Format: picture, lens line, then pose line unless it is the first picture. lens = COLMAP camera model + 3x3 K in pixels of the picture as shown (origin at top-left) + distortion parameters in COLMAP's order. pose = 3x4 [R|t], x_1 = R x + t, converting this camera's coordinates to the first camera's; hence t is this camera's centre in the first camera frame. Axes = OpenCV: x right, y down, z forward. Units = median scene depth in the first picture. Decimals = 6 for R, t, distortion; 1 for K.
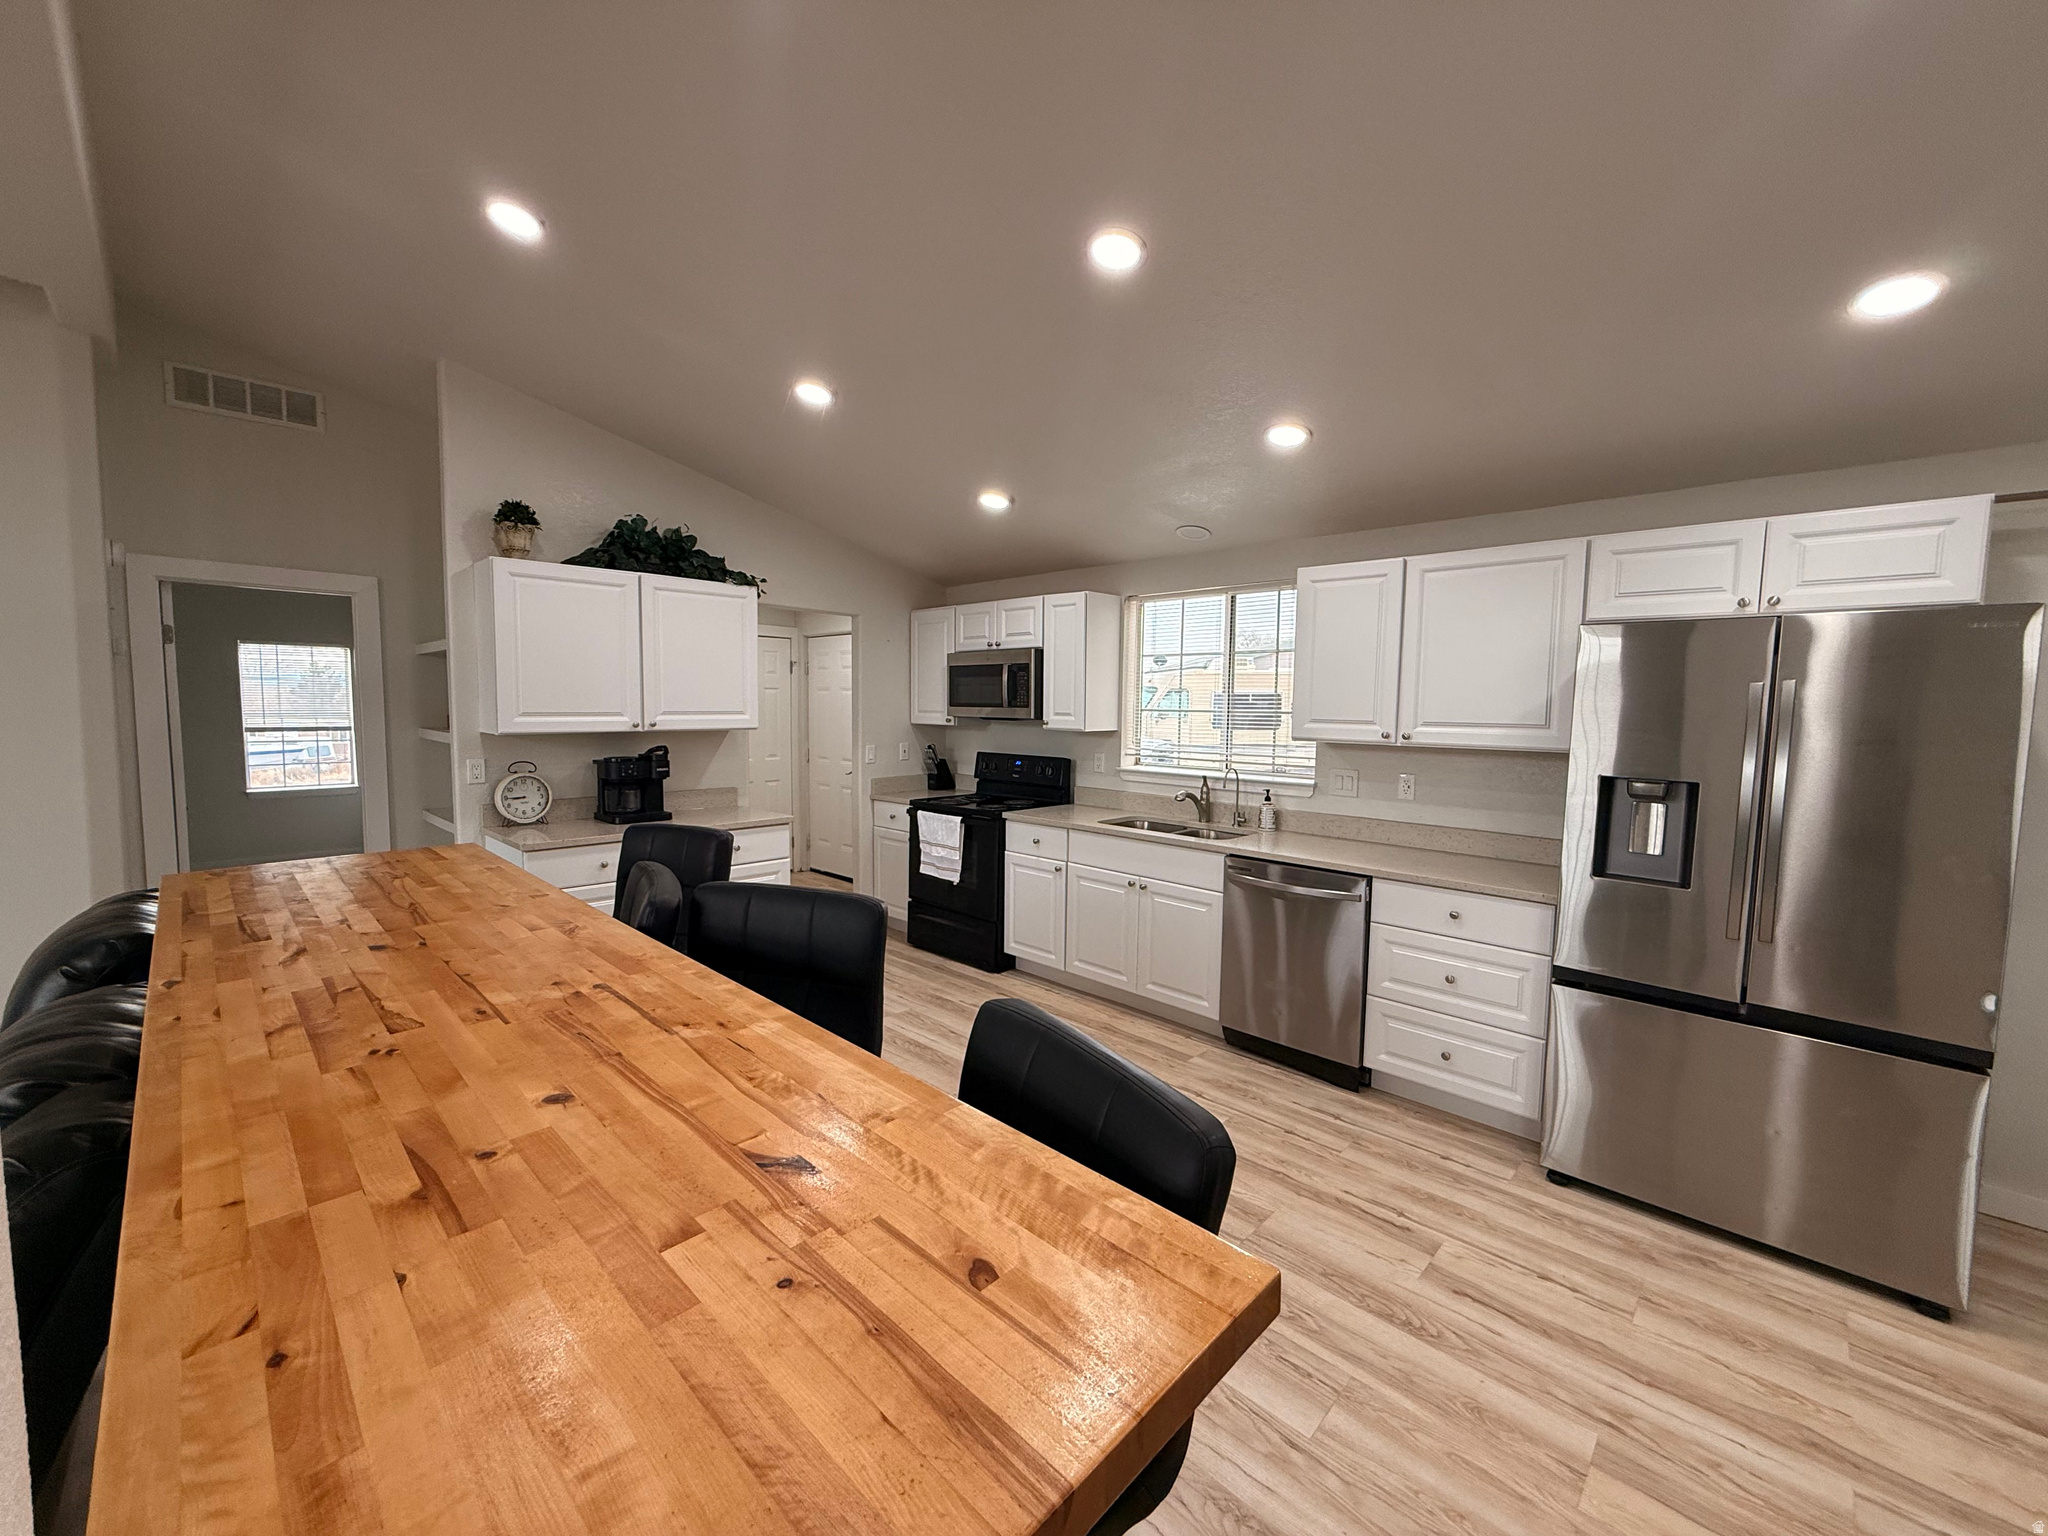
lens RADIAL K [[814.0, 0, 1016.3], [0, 814.0, 769.0], [0, 0, 1]] dist [-0.001713, 0.001570]
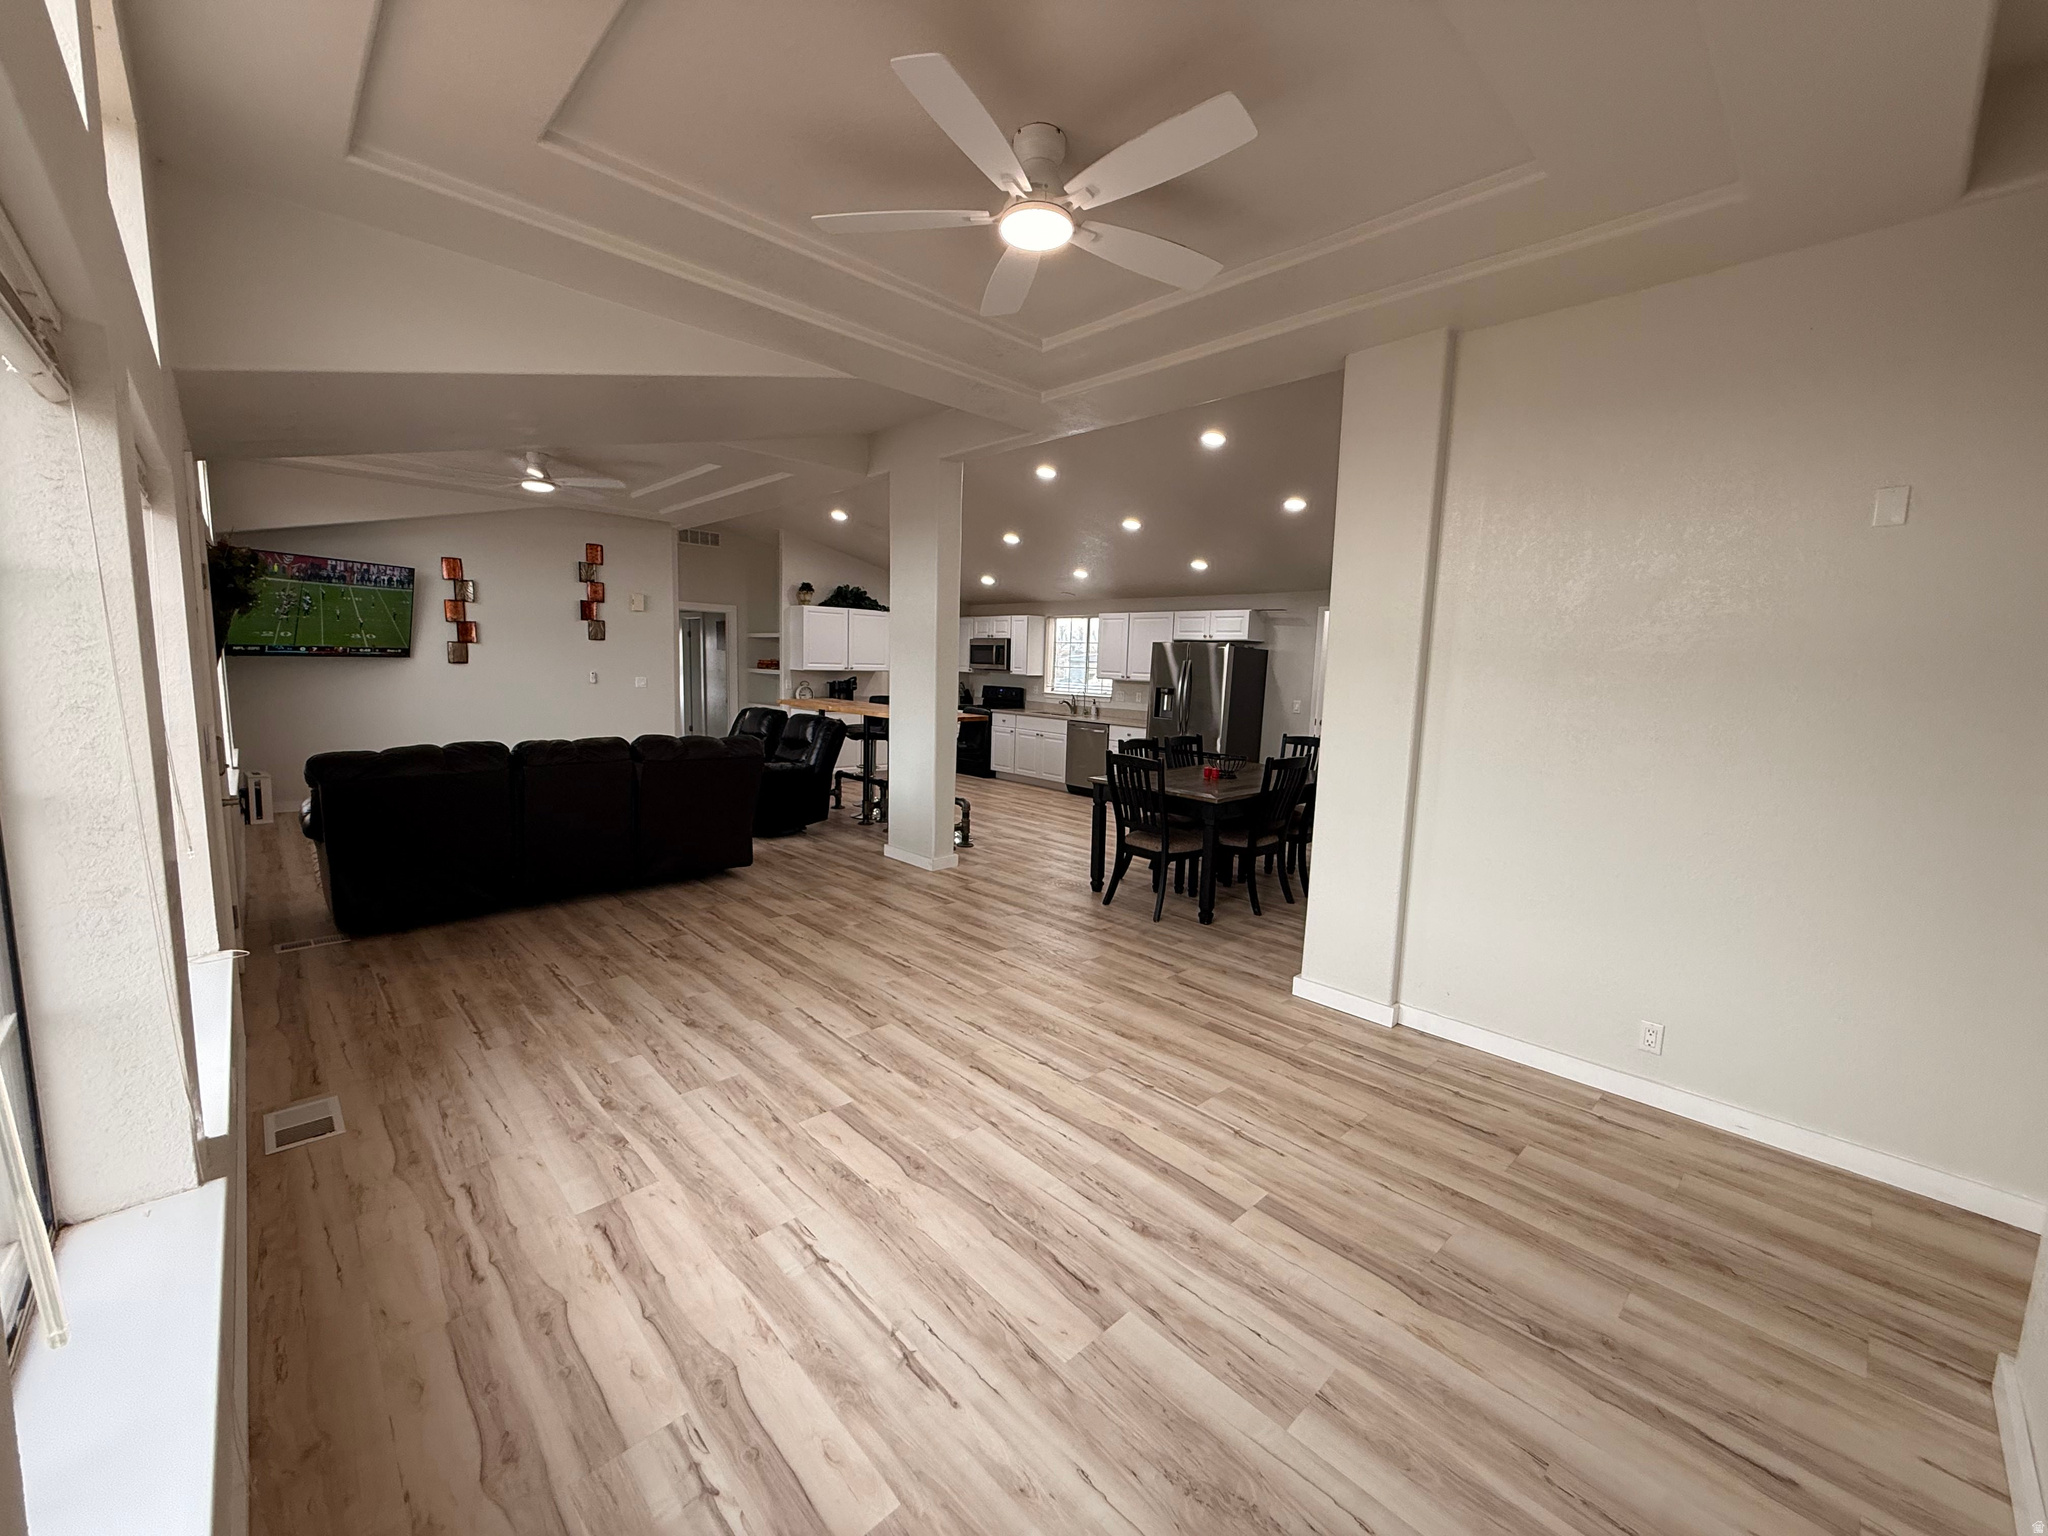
lens RADIAL K [[814.0, 0, 1032.0], [0, 814.0, 758.6], [0, 0, 1]] dist [-0.001713, 0.001570]
pose [[0.999250, 0.022605, -0.031440, 0.201324], [-0.021645, 0.999299, 0.030555, 0.136992], [0.032109, -0.029852, 0.999038, -1.518064]]
